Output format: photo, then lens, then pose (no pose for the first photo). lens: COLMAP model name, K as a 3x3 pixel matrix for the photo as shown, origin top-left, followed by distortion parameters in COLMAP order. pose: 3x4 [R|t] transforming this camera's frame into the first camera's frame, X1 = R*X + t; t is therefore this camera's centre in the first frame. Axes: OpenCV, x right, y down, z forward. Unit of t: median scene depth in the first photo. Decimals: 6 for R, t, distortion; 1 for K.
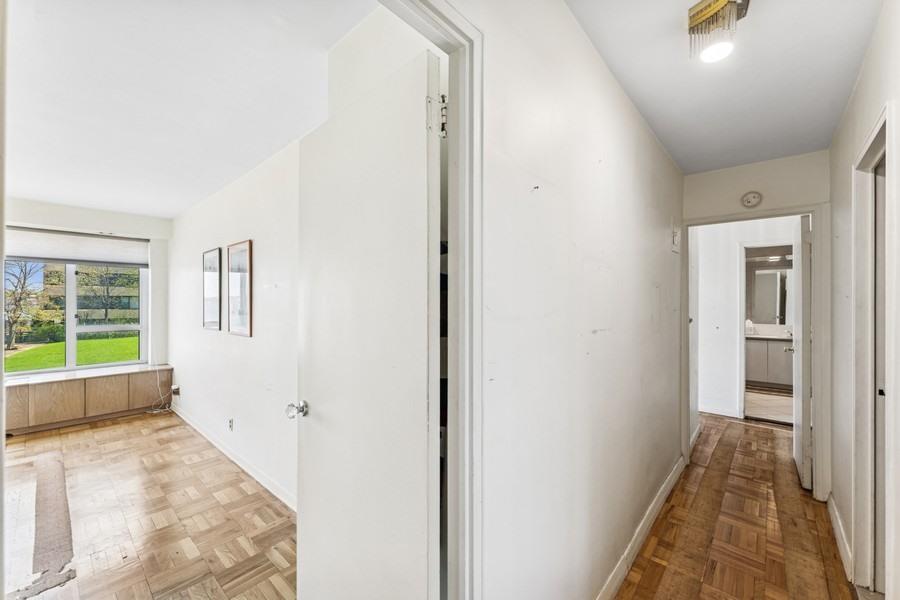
lens RADIAL K [[360.5, 0, 449.5], [0, 360.5, 302.7], [0, 0, 1]] dist [-0.000125, -0.000076]
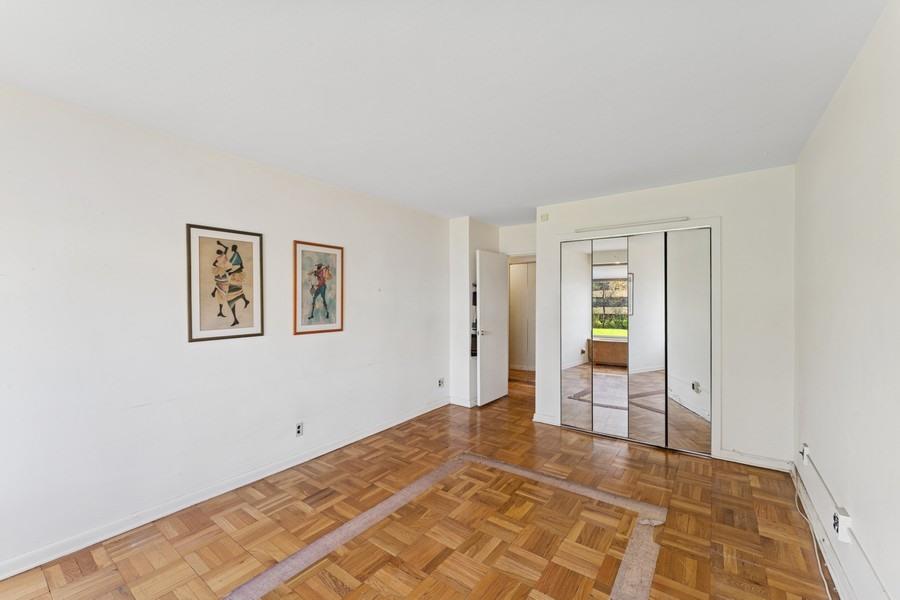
lens RADIAL K [[360.5, 0, 450.0], [0, 360.5, 300.5], [0, 0, 1]] dist [-0.000125, -0.000076]
pose [[-0.093121, 0.000485, 0.995655, -1.959804], [0.000571, 1.000000, -0.000434, 0.000158], [-0.995655, 0.000528, -0.093121, 0.856528]]
